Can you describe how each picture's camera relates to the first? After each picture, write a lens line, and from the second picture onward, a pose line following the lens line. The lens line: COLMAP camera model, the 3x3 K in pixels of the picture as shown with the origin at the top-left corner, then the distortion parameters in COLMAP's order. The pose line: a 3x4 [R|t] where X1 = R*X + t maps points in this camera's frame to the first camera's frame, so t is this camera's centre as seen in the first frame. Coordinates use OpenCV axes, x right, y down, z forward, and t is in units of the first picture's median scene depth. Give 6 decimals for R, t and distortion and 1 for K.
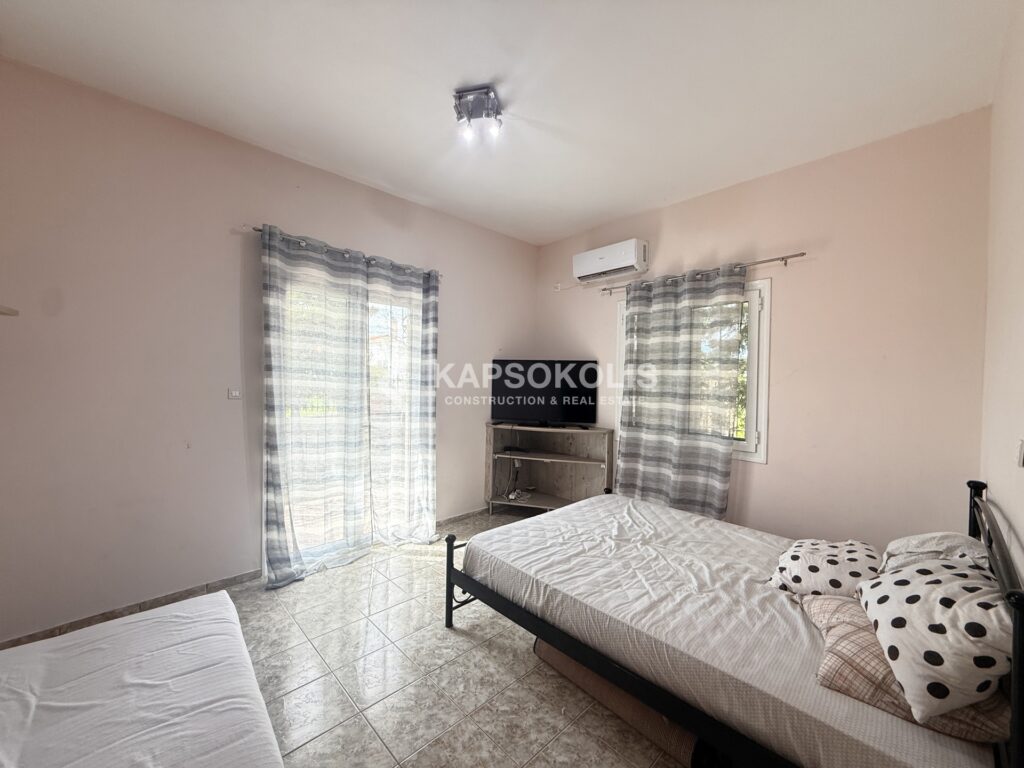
lens RADIAL K [[409.3, 0, 508.6], [0, 409.3, 382.3], [0, 0, 1]] dist [-0.001472, -0.000390]
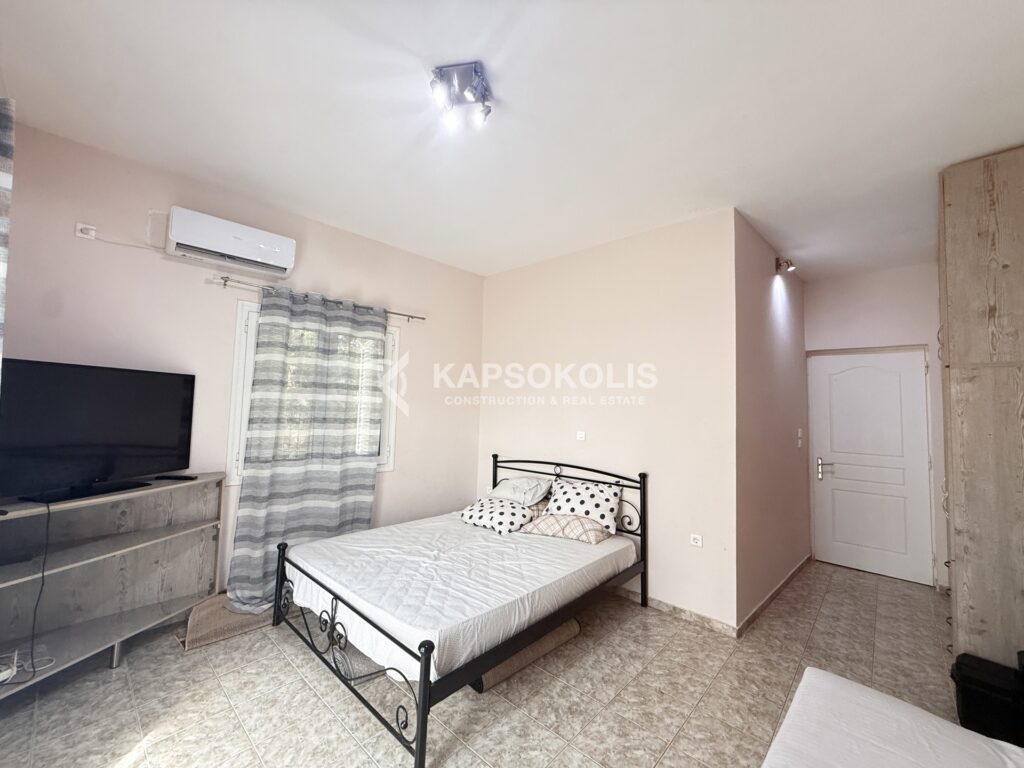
lens RADIAL K [[409.3, 0, 508.6], [0, 409.3, 382.3], [0, 0, 1]] dist [-0.001472, -0.000390]
pose [[-0.058805, 0.040078, 0.997465, -0.678479], [-0.018590, 0.998977, -0.041235, -0.031249], [-0.998096, -0.020967, -0.058000, 0.719555]]
